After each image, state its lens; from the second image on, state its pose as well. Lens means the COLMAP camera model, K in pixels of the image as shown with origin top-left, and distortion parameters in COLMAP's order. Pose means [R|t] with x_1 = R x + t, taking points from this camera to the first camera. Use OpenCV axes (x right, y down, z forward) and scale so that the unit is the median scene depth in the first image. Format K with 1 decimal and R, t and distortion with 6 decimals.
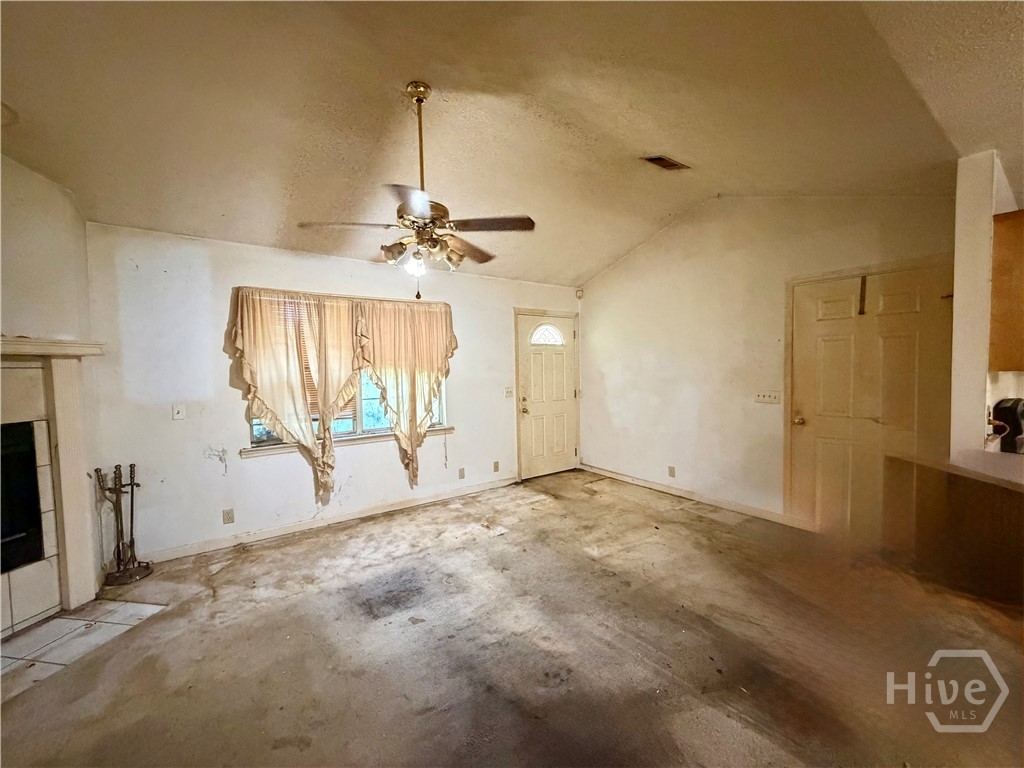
lens RADIAL K [[409.1, 0, 511.7], [0, 409.1, 383.7], [0, 0, 1]] dist [0.002815, 0.000357]
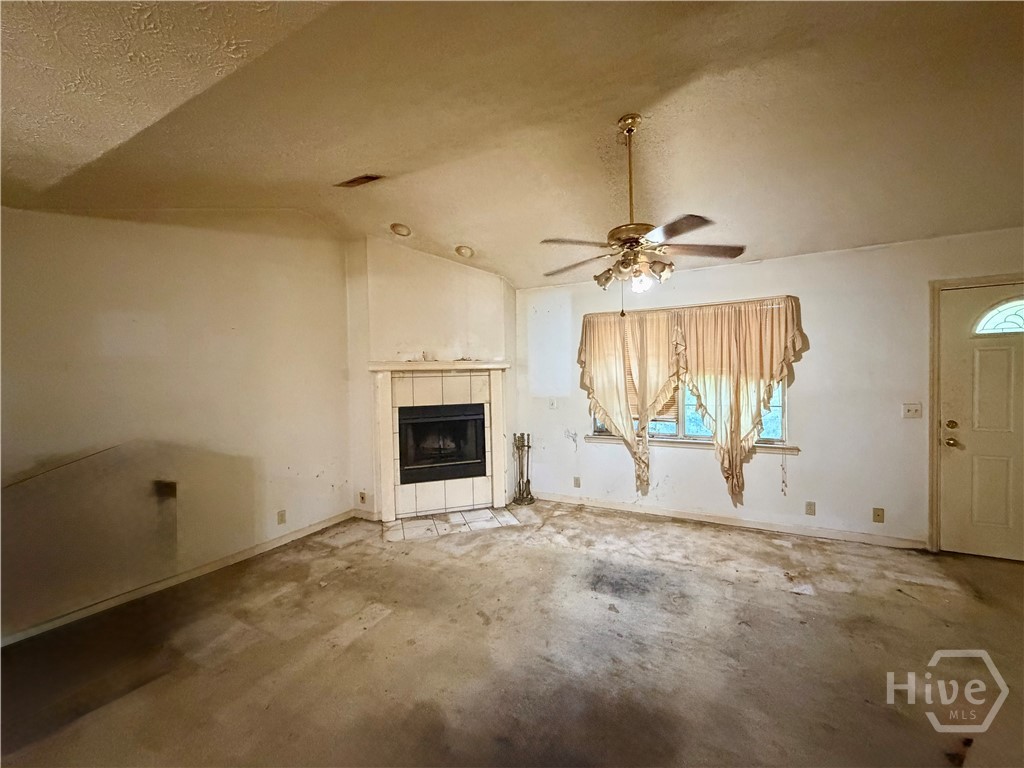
lens RADIAL K [[409.1, 0, 510.8], [0, 409.1, 383.1], [0, 0, 1]] dist [0.002815, 0.000357]
pose [[0.456463, 0.028326, -0.889291, 0.401749], [-0.024766, 0.999510, 0.019124, -0.028931], [0.889398, 0.013294, 0.456941, 0.159581]]
